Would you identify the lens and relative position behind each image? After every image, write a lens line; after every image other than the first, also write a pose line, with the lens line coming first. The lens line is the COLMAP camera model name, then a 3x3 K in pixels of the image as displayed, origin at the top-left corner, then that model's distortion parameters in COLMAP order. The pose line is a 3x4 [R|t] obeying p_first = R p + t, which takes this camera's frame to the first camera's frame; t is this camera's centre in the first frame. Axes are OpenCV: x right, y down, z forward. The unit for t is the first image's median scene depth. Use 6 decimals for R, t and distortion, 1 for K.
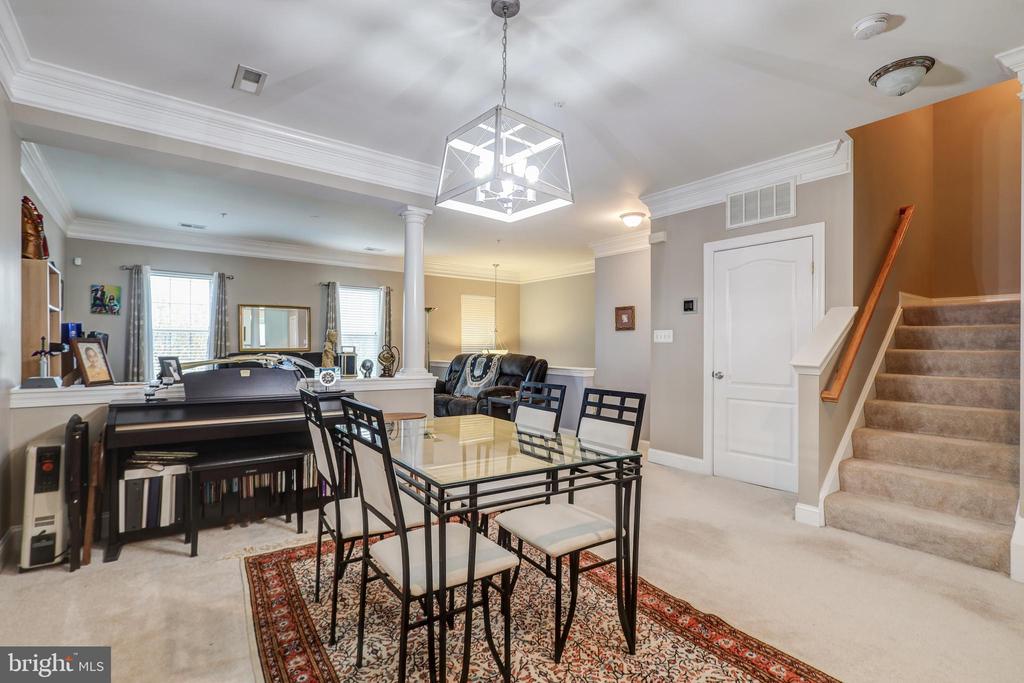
lens RADIAL K [[479.8, 0, 503.4], [0, 479.8, 348.2], [0, 0, 1]] dist [-0.004432, 0.002641]
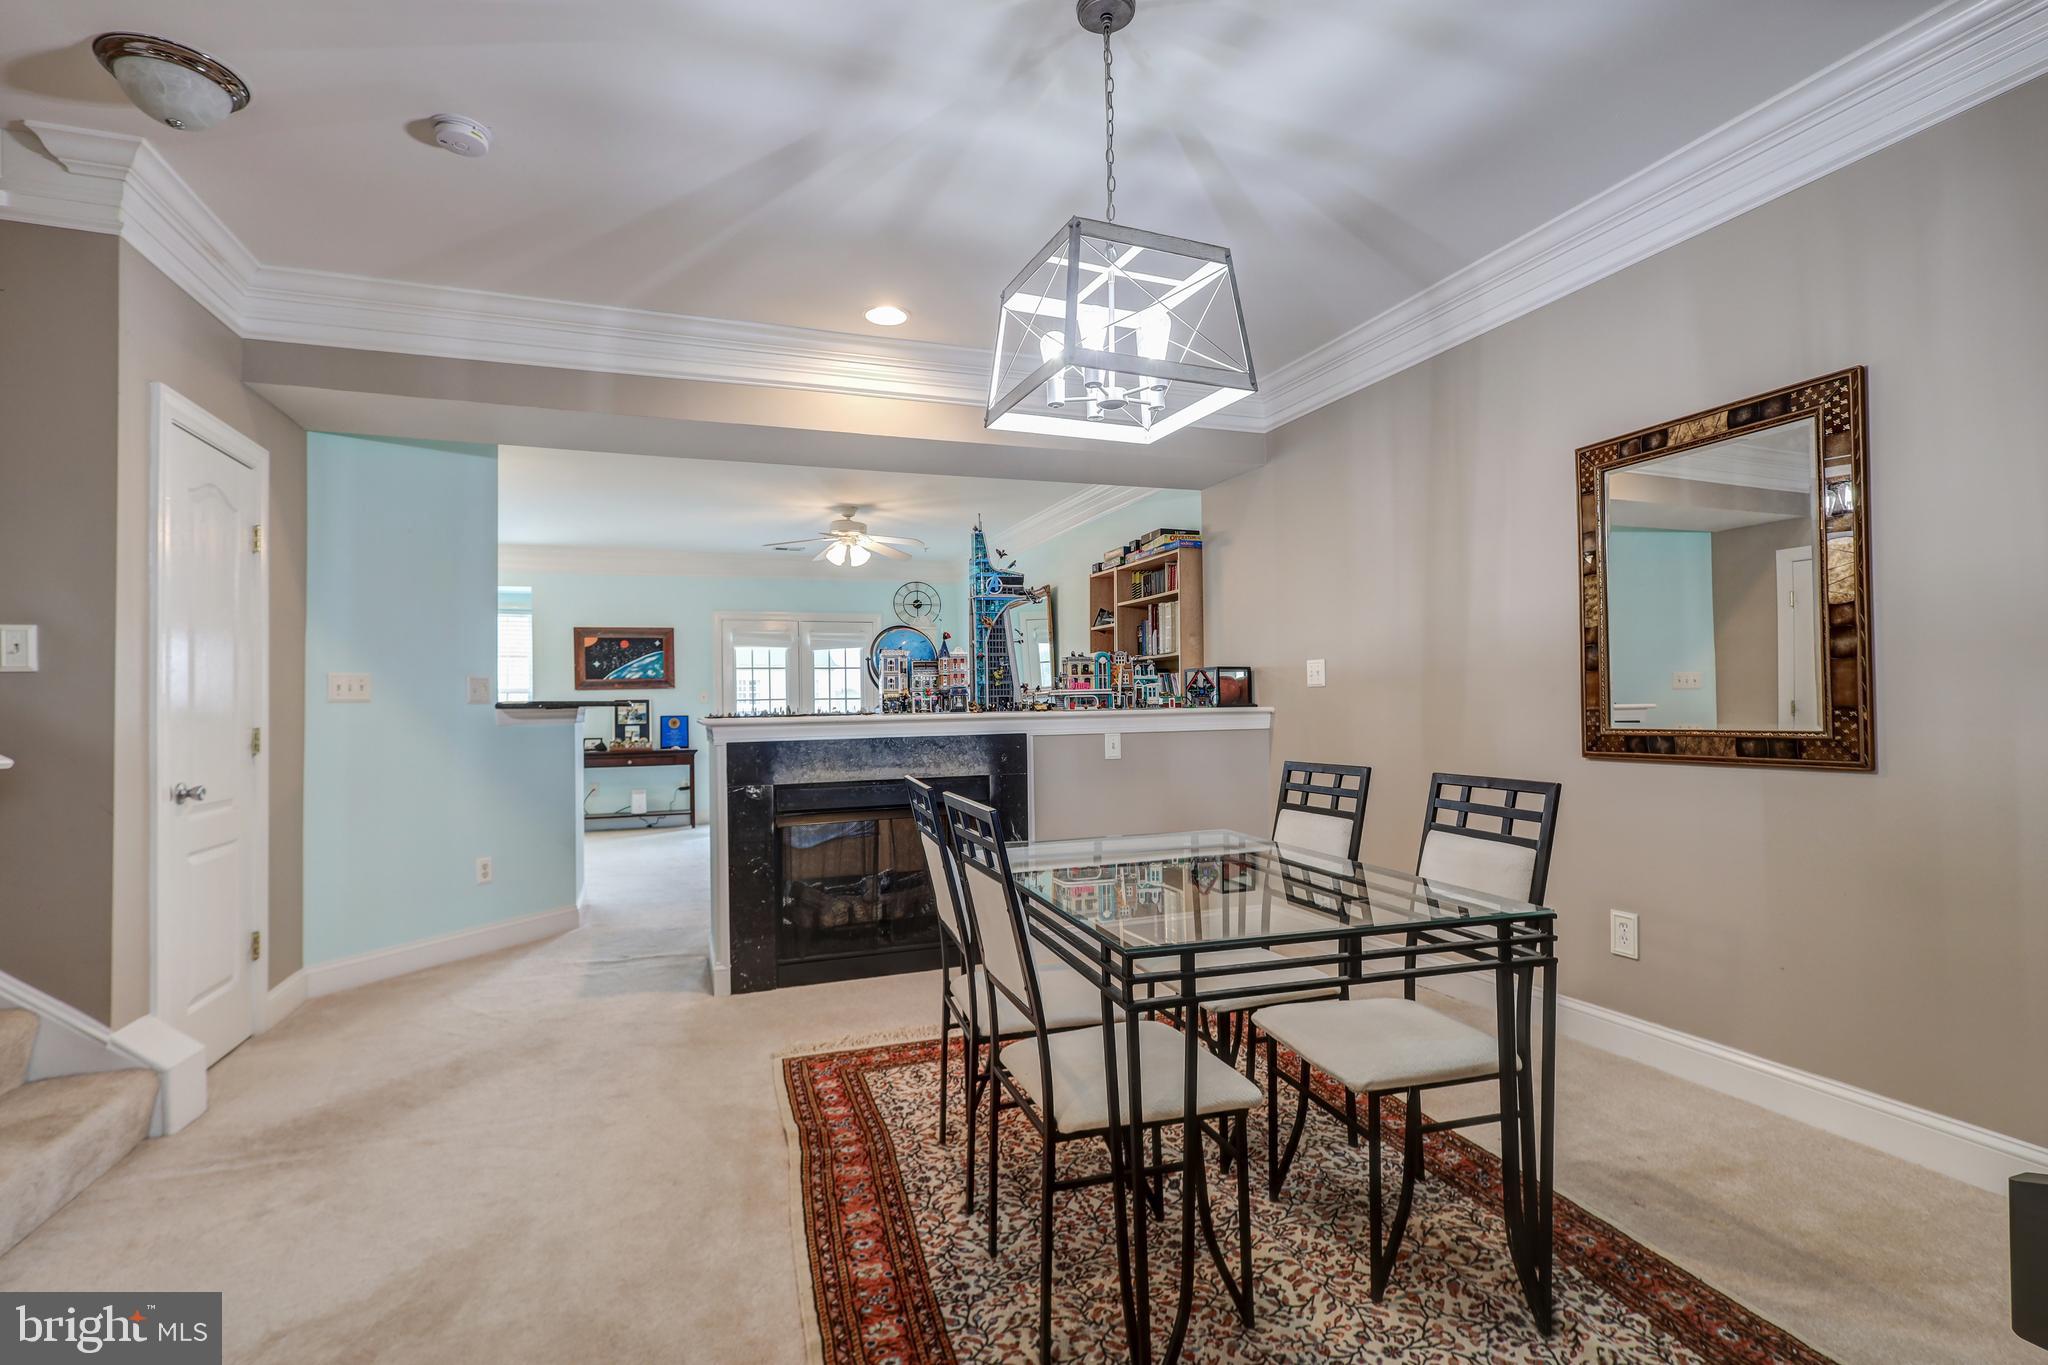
lens RADIAL K [[959.7, 0, 1021.6], [0, 959.7, 693.1], [0, 0, 1]] dist [-0.004432, 0.002641]
pose [[-0.958261, 0.008020, 0.285781, -0.060599], [0.004502, 0.999906, -0.012966, 0.001797], [-0.285858, -0.011138, -0.958207, 0.634224]]
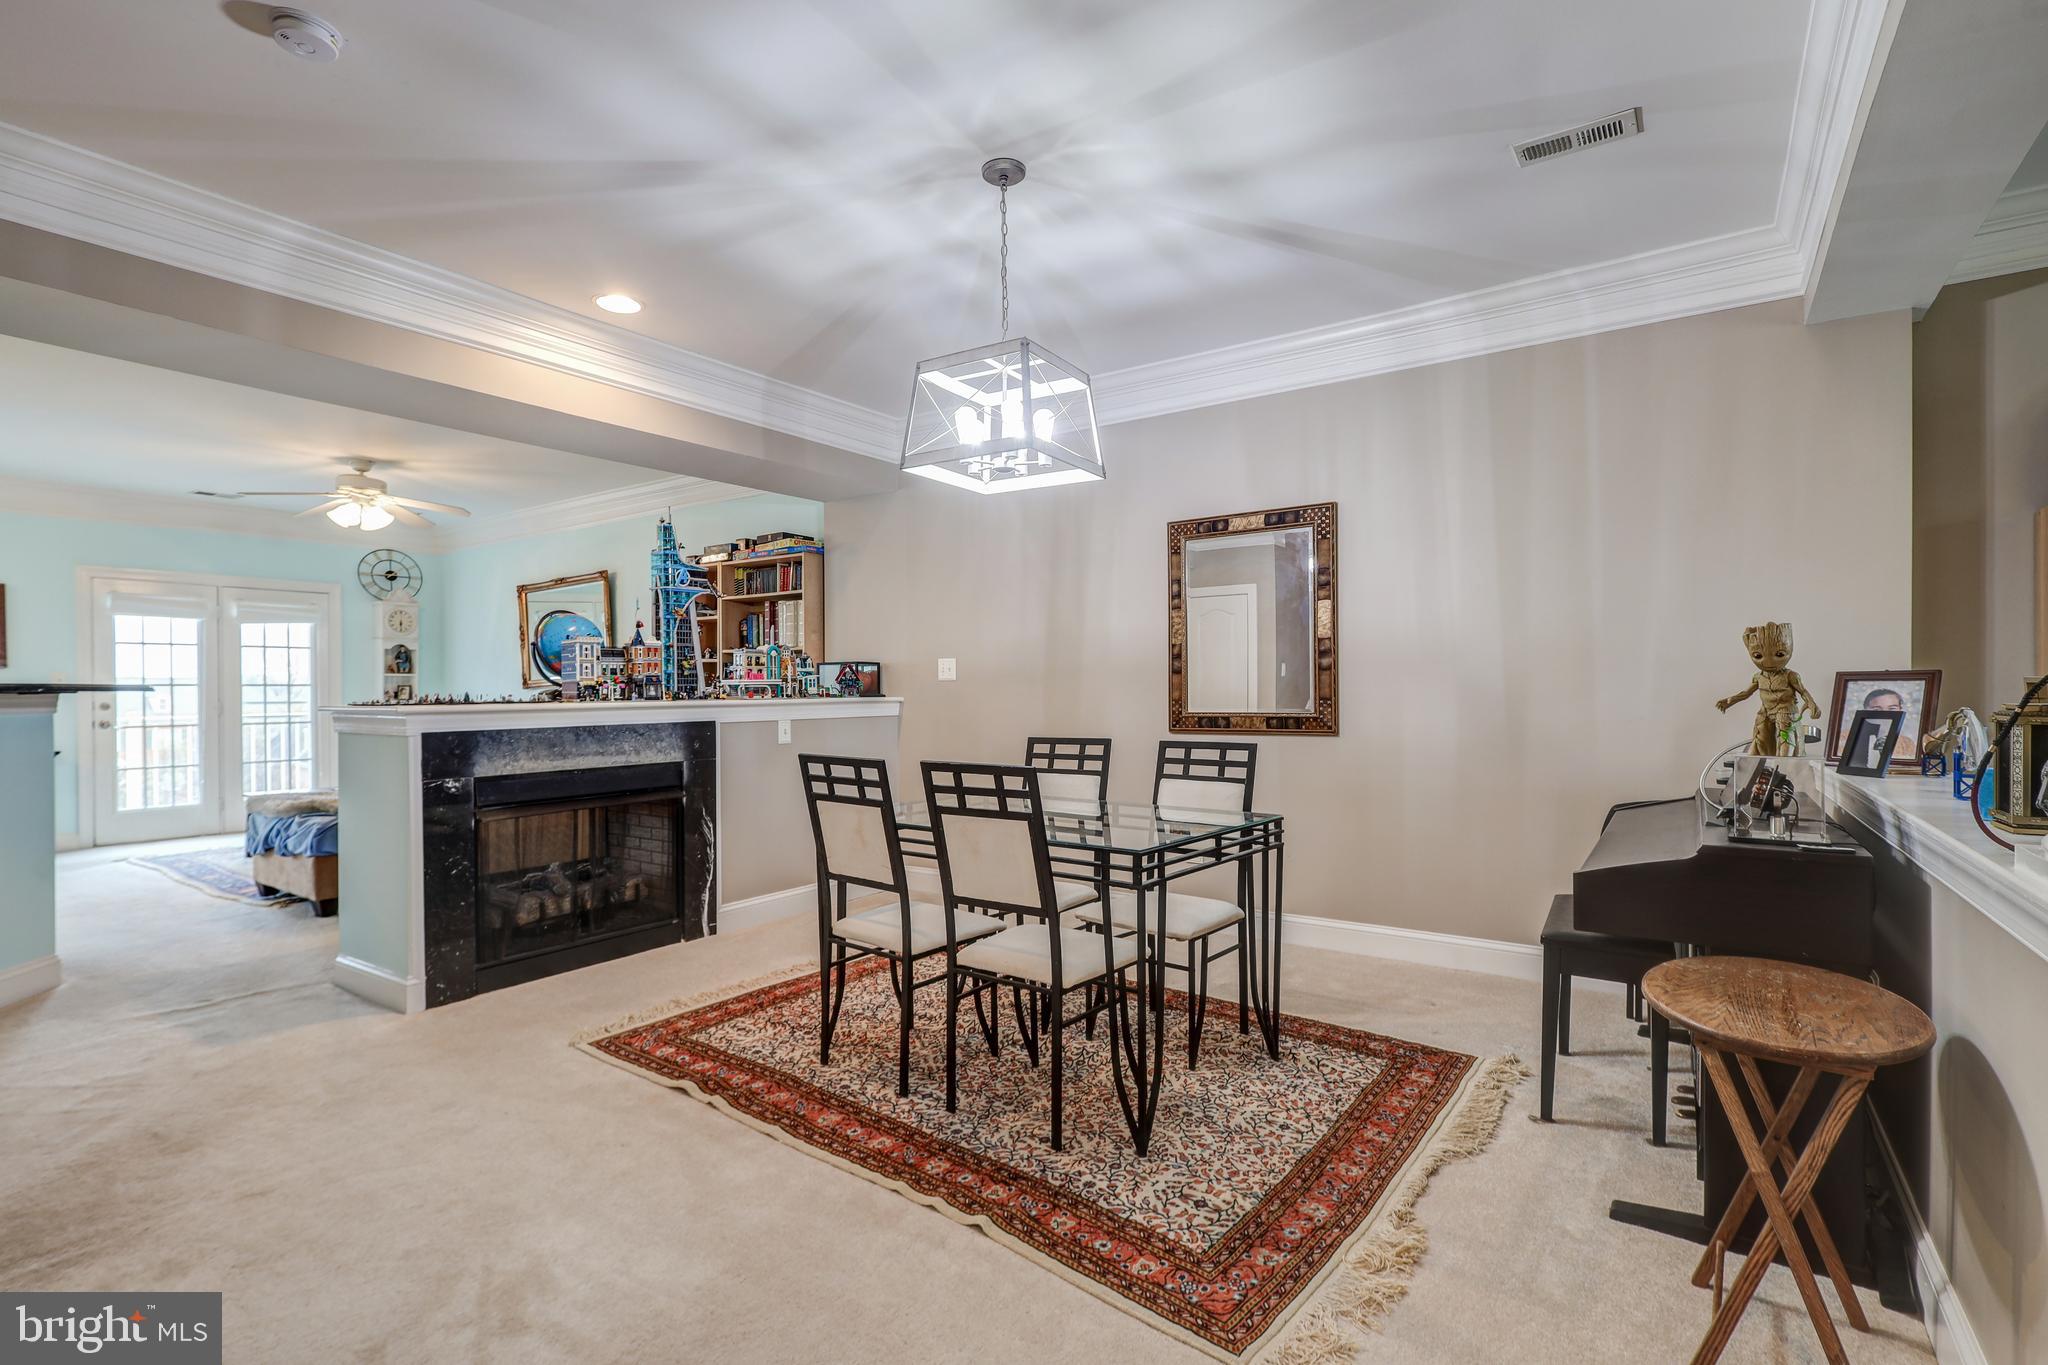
lens RADIAL K [[959.7, 0, 1014.7], [0, 959.7, 693.3], [0, 0, 1]] dist [-0.004432, 0.002641]
pose [[-0.950385, -0.003263, -0.311059, 0.129442], [-0.002358, 0.999992, -0.003285, 0.002870], [0.311067, -0.002388, -0.950385, 0.727974]]
